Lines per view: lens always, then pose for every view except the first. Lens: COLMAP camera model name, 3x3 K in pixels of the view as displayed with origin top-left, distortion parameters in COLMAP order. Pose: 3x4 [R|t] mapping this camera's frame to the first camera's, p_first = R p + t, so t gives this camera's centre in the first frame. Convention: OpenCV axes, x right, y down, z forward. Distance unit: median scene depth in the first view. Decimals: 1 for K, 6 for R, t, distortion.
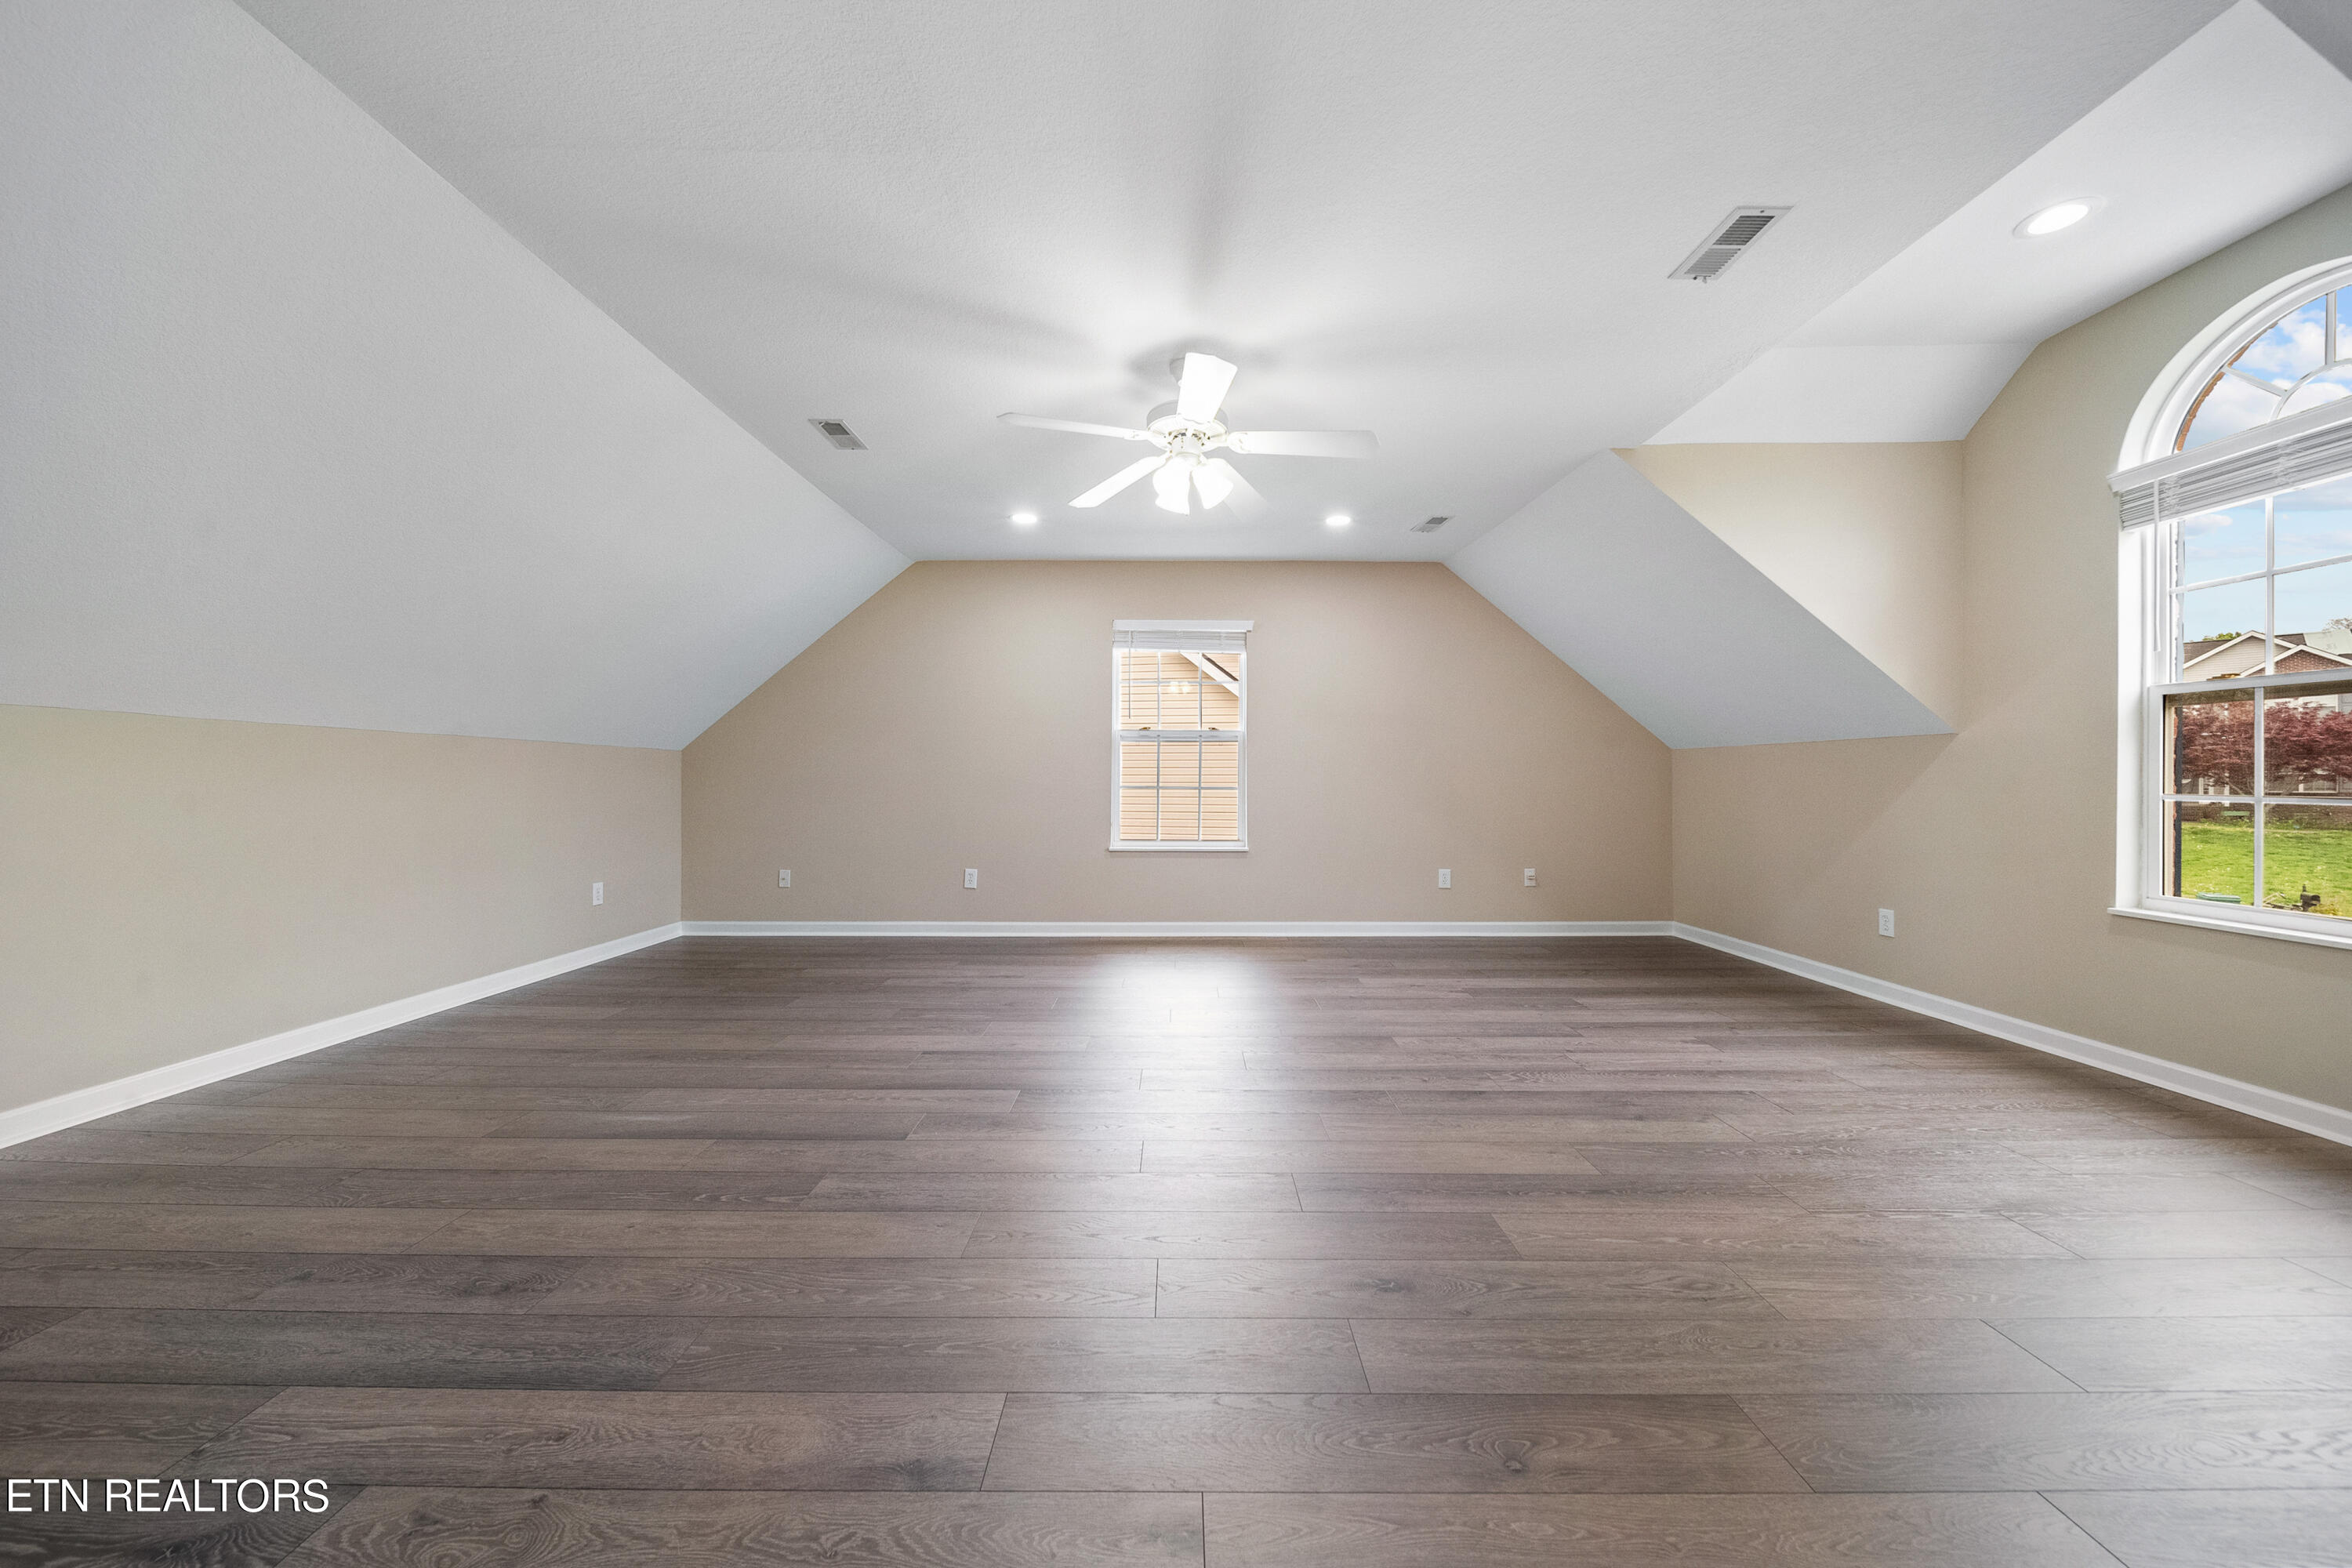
lens RADIAL K [[816.0, 0, 1172.2], [0, 816.0, 784.2], [0, 0, 1]] dist [-0.001418, -0.000668]
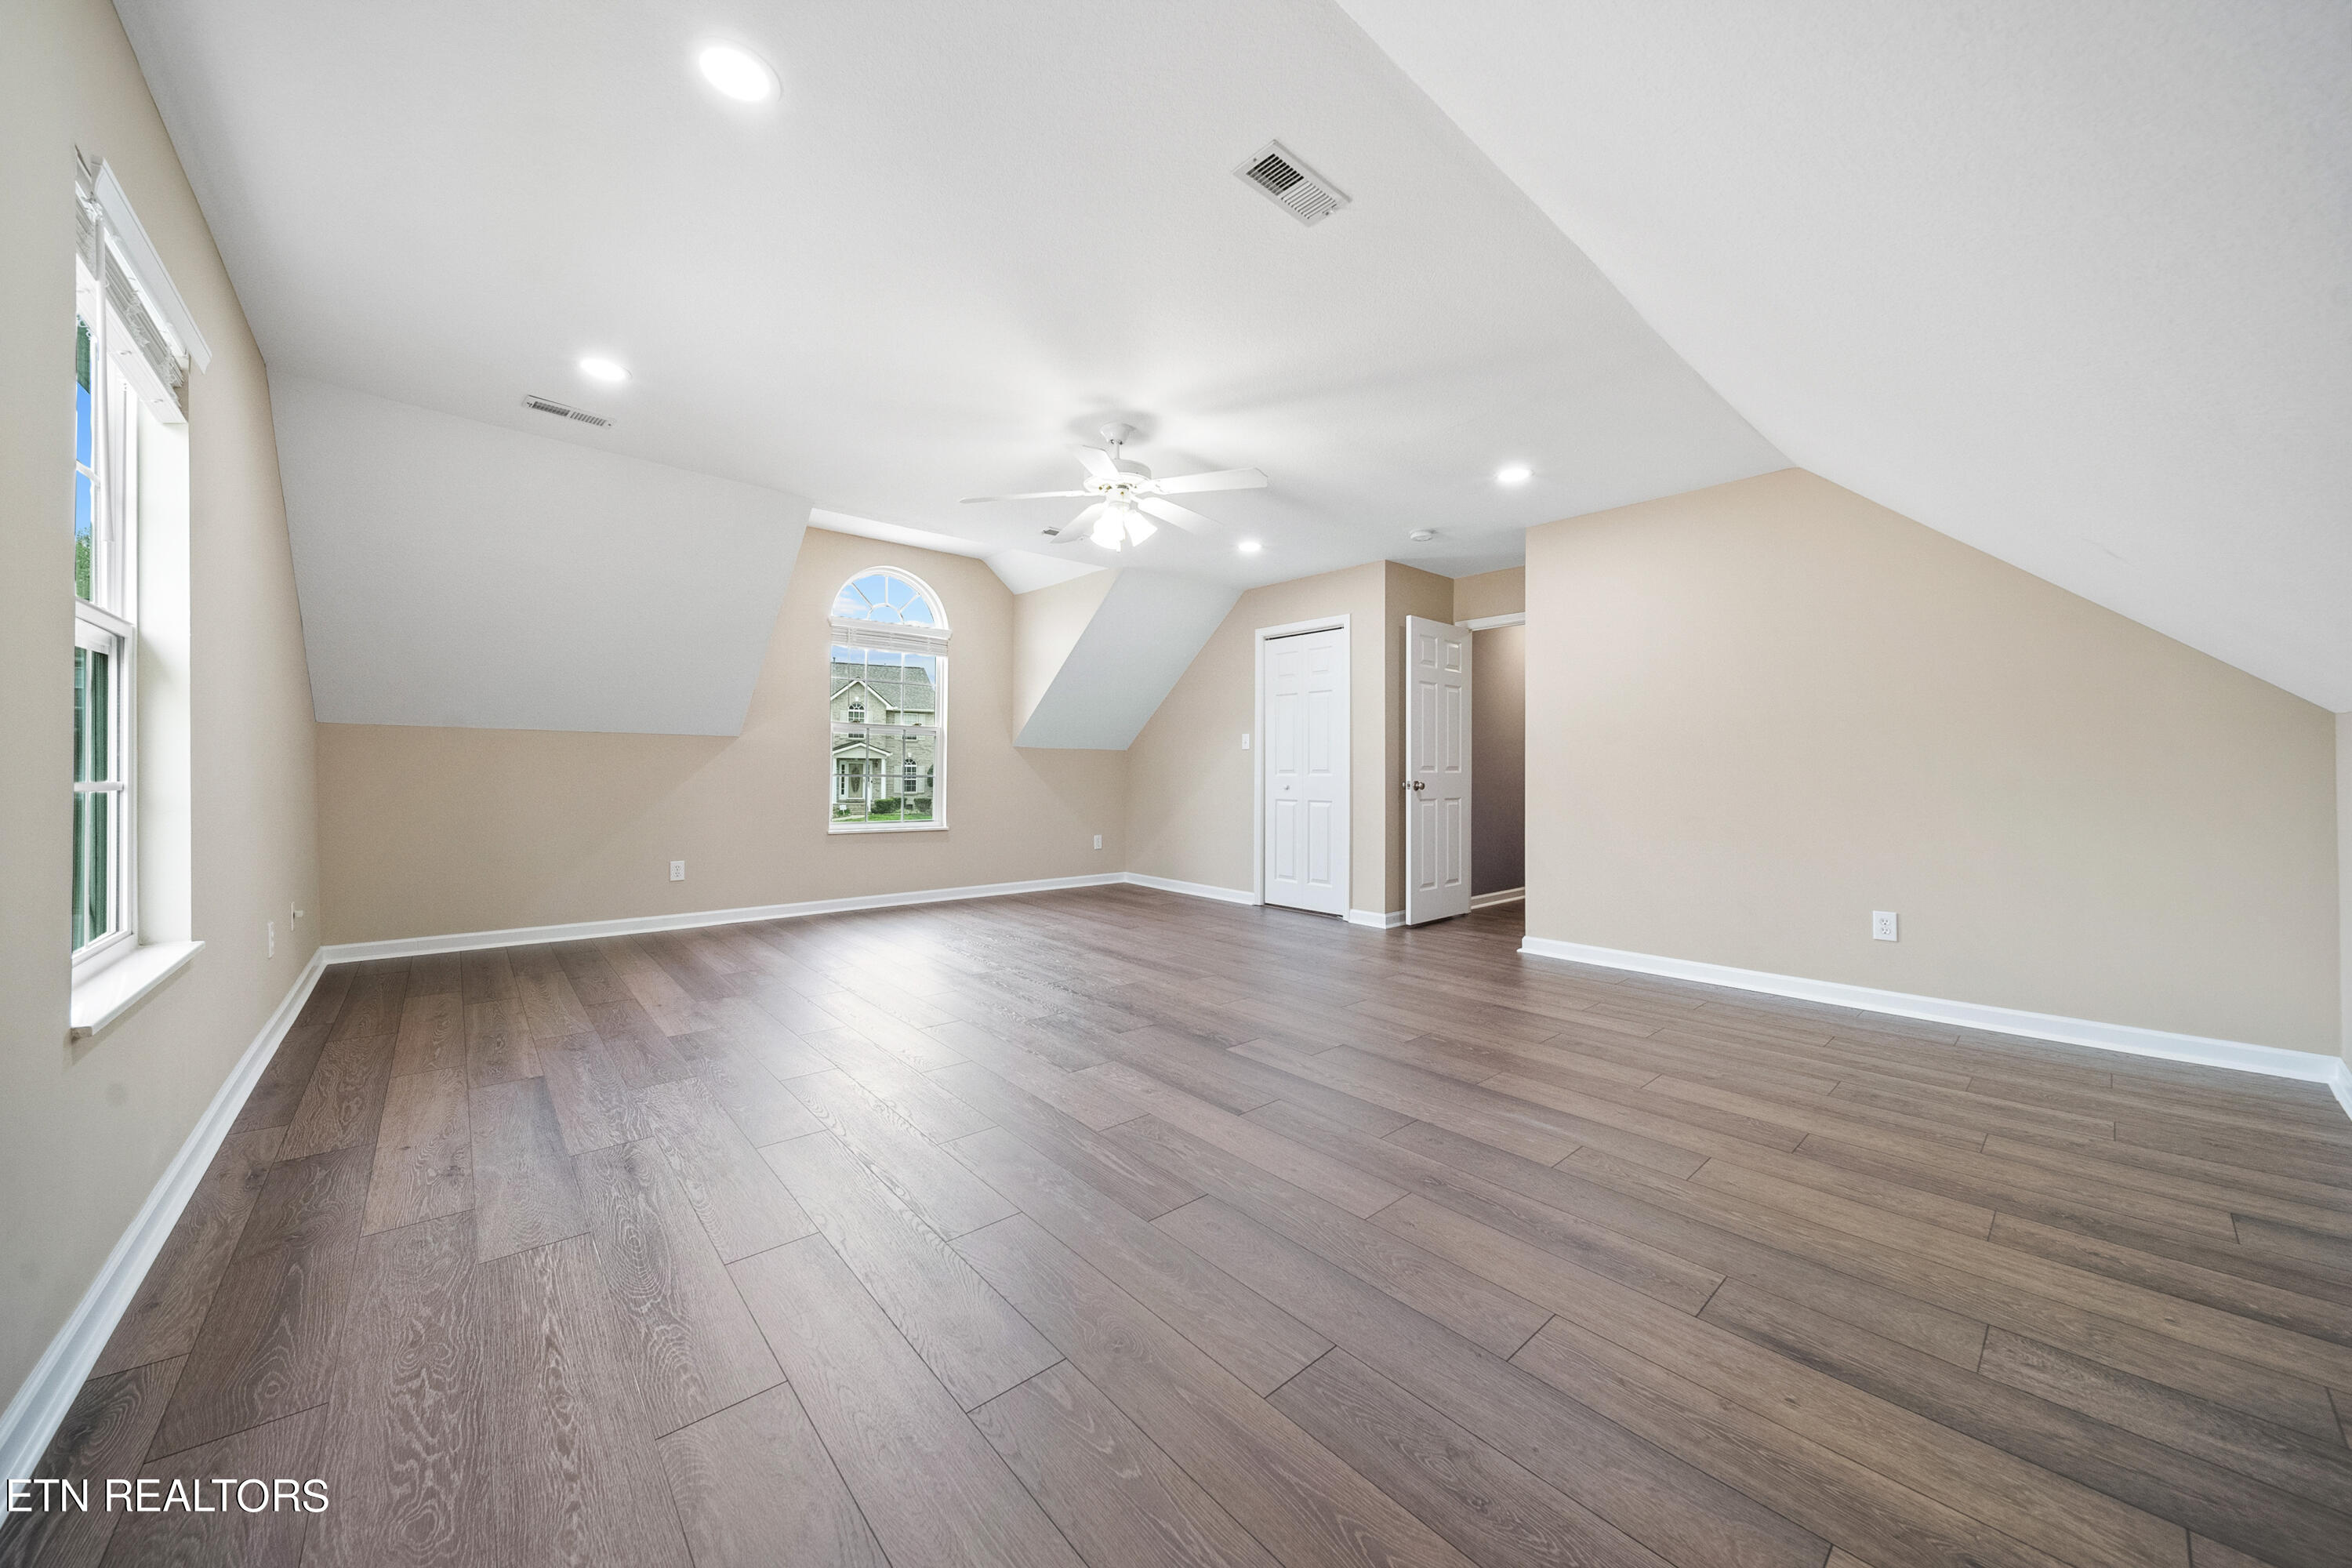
lens RADIAL K [[816.0, 0, 1172.2], [0, 816.0, 784.2], [0, 0, 1]] dist [-0.001418, -0.000668]
pose [[-0.658369, -0.019704, 0.752437, -1.195598], [-0.006071, 0.999764, 0.020869, -0.014173], [-0.752670, 0.009172, -0.658334, 2.191082]]
